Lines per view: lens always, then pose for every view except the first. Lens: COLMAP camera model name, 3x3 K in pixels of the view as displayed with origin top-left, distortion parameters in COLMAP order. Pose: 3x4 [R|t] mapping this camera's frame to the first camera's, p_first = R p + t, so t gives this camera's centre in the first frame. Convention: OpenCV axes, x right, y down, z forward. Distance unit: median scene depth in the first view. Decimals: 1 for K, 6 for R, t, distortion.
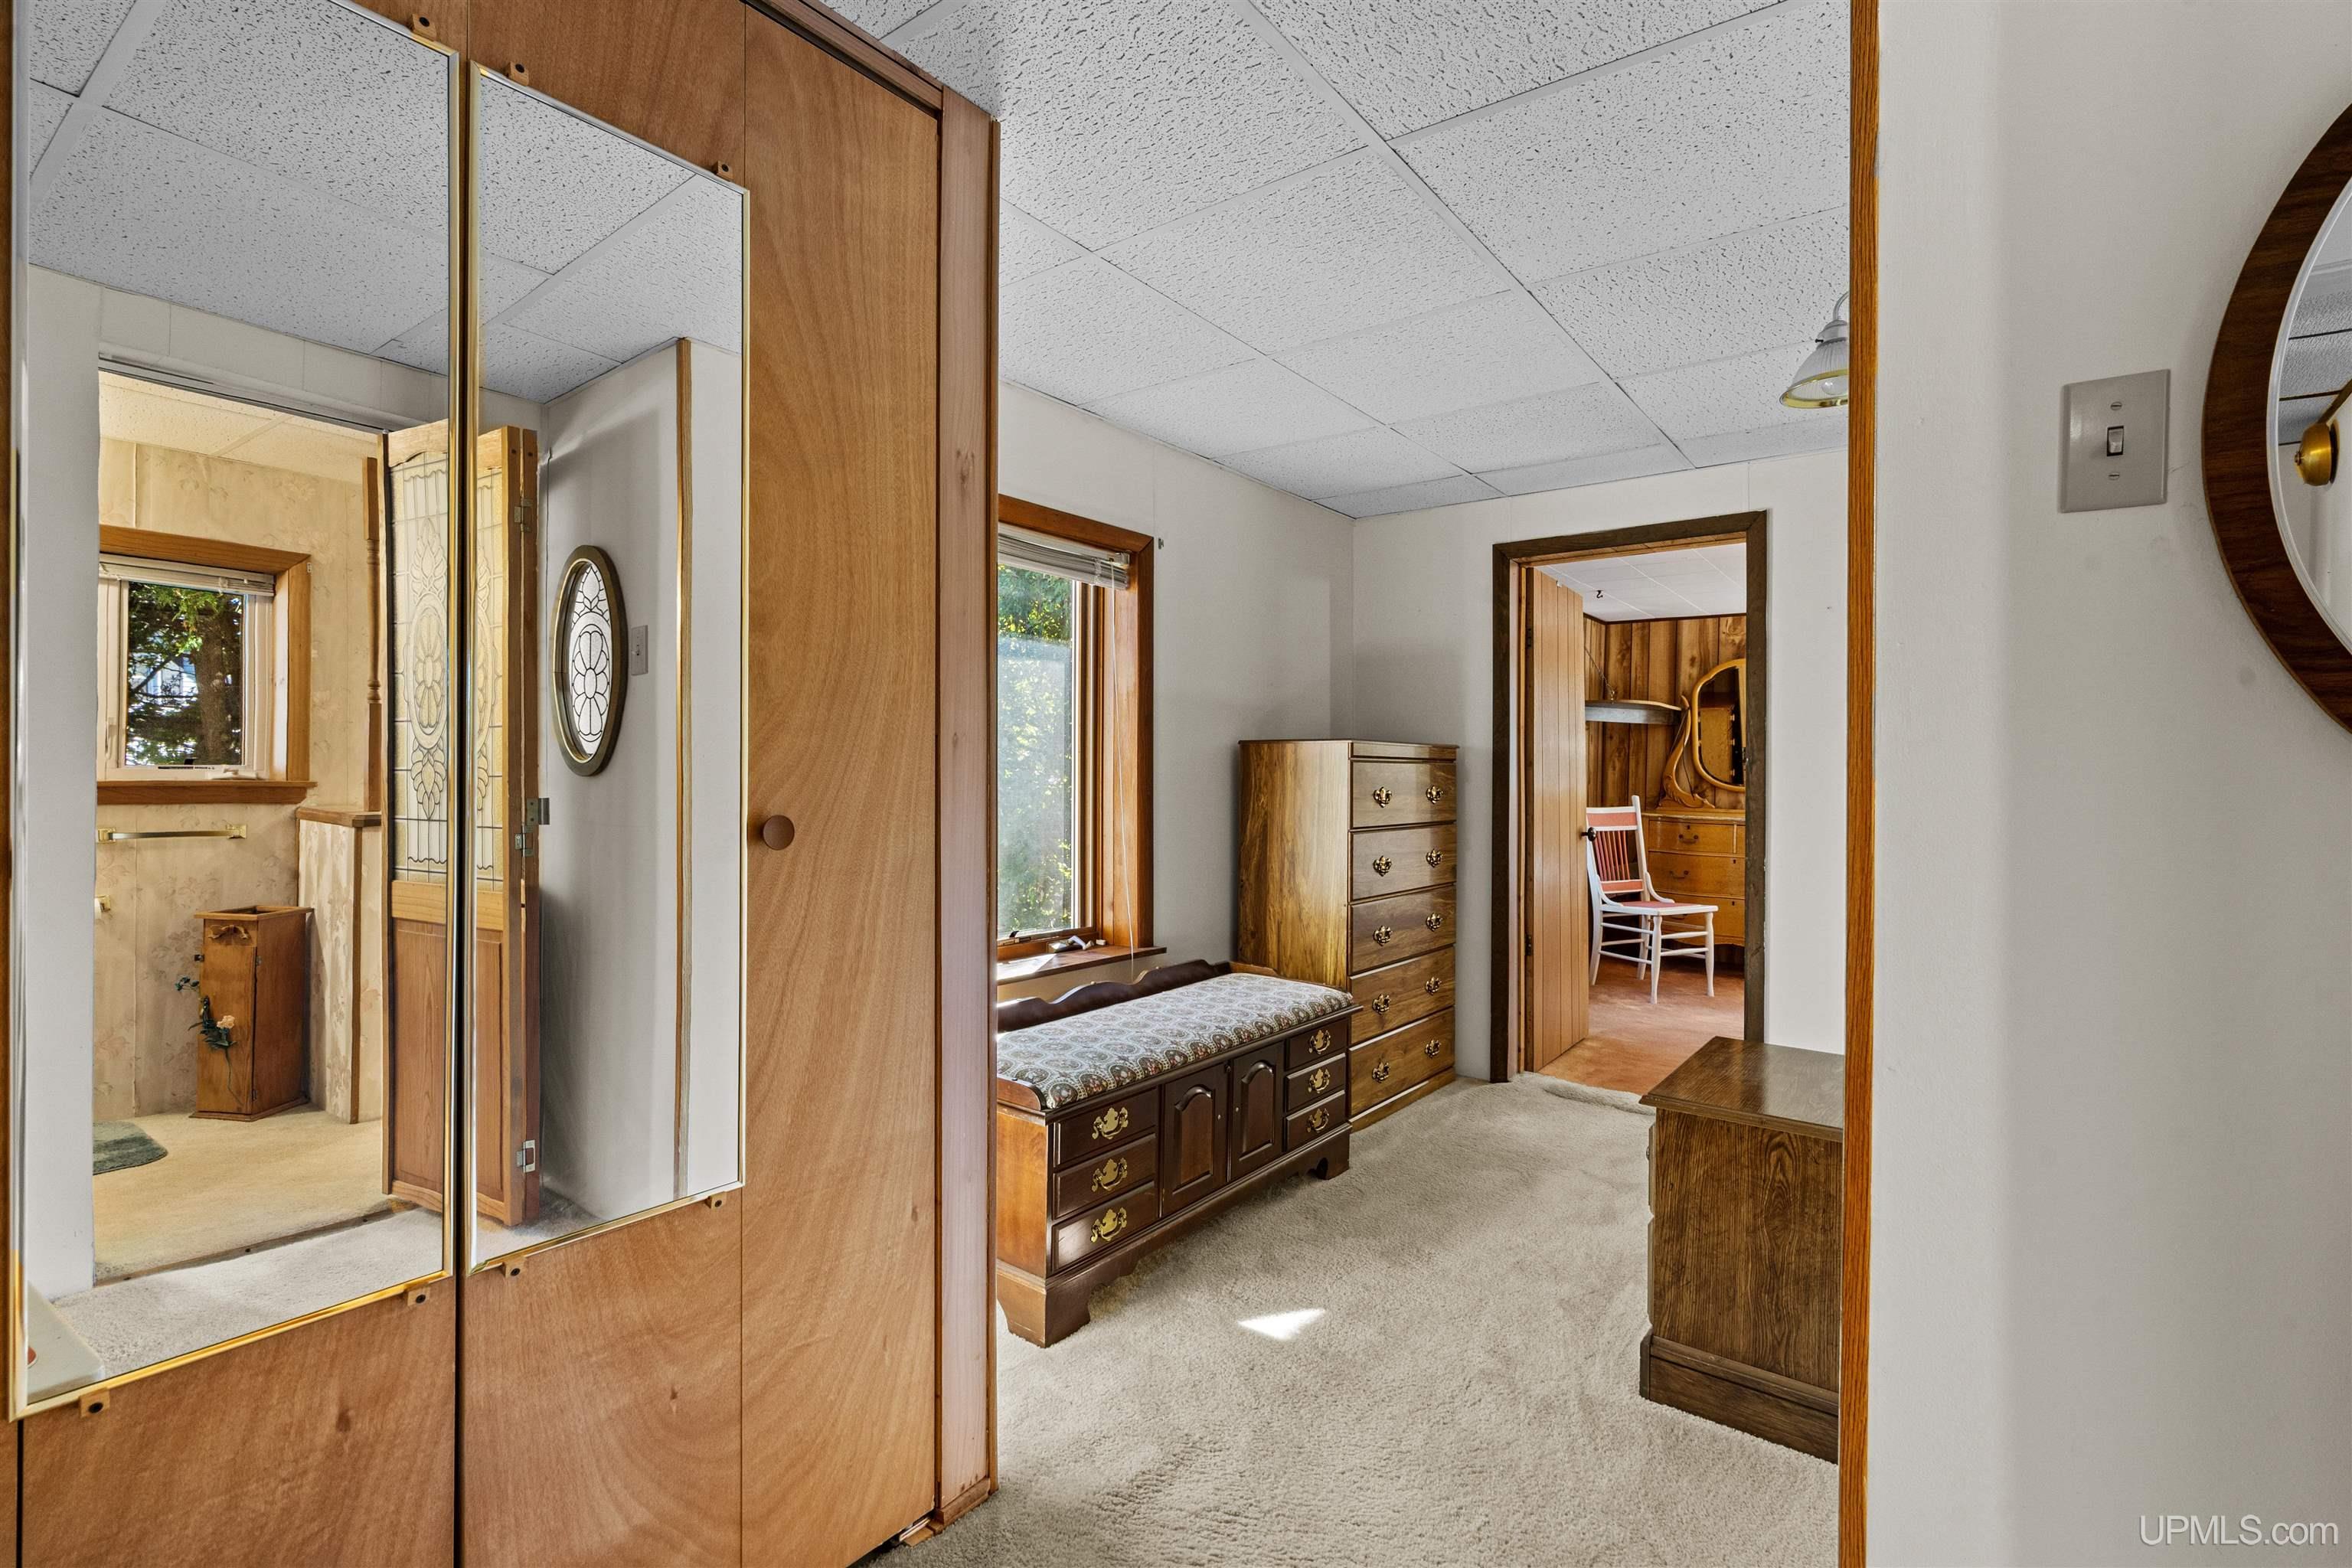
lens RADIAL K [[1086.4, 0, 1175.2], [0, 1086.4, 774.4], [0, 0, 1]] dist [-0.006871, 0.000739]
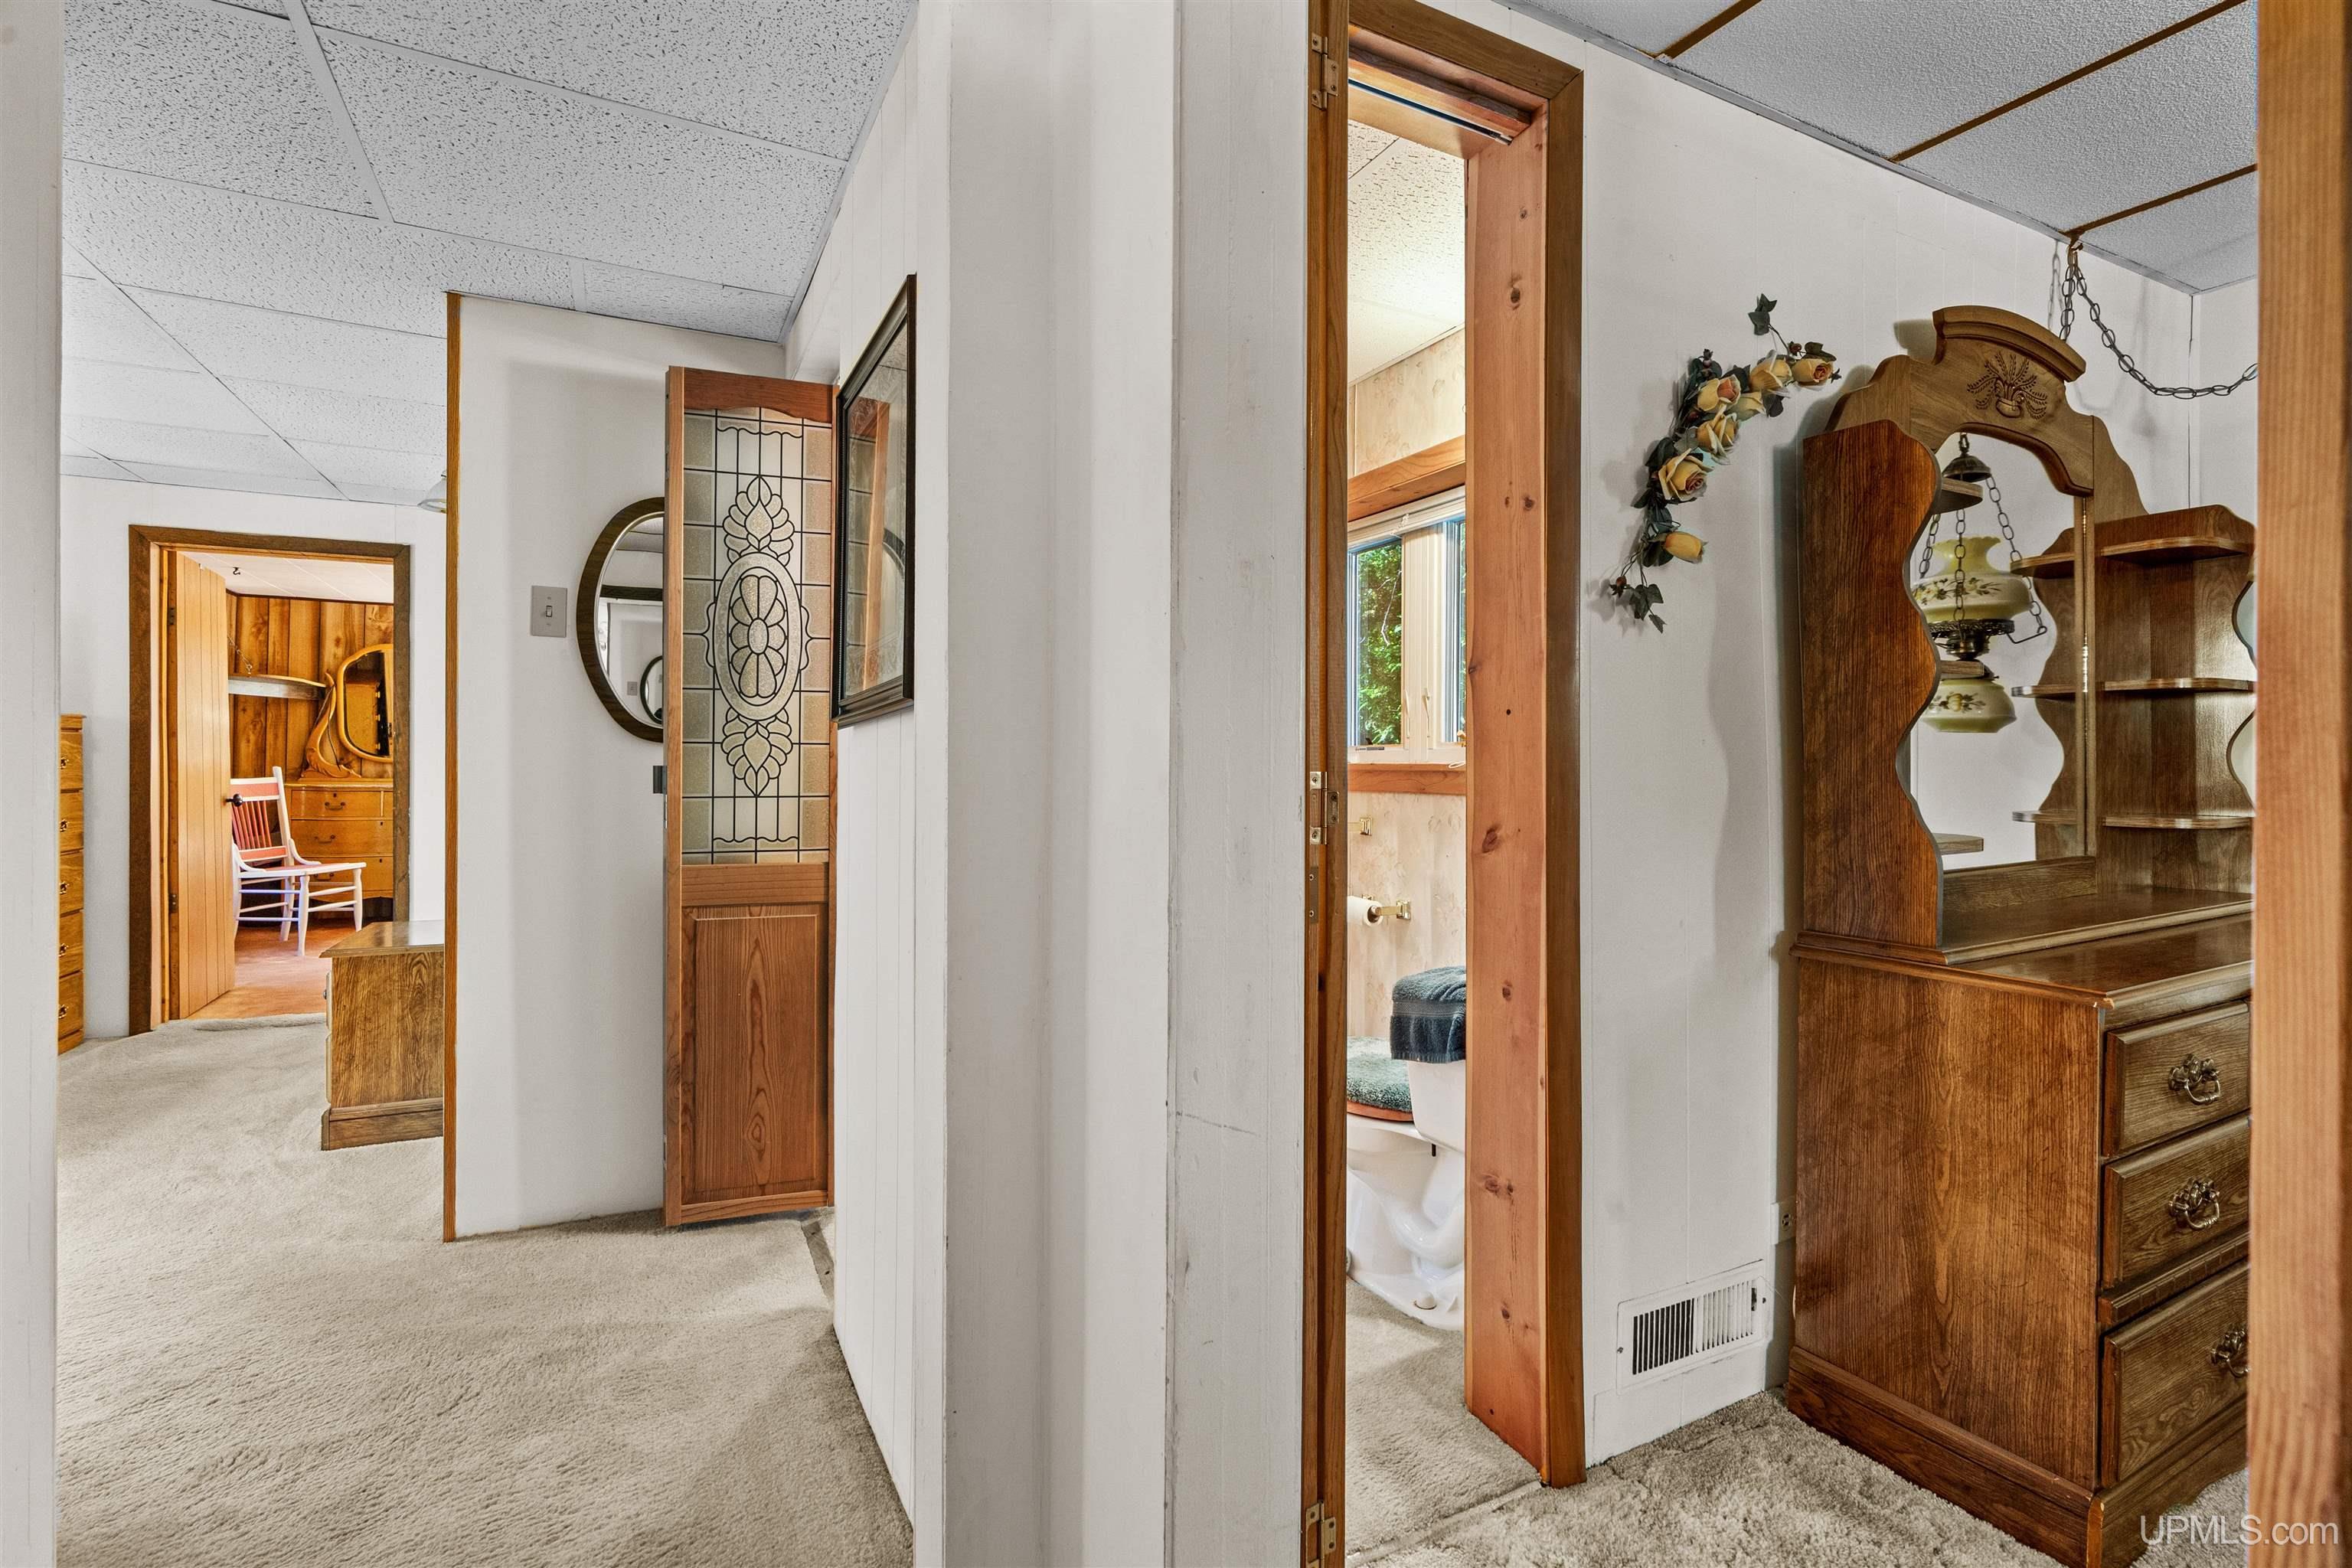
lens RADIAL K [[1086.4, 0, 1191.8], [0, 1086.4, 751.7], [0, 0, 1]] dist [-0.006871, 0.000739]
pose [[0.433844, -0.002611, 0.900984, -0.140714], [0.002463, 0.999996, 0.001712, 0.005817], [-0.900985, 0.001477, 0.433849, -0.262681]]
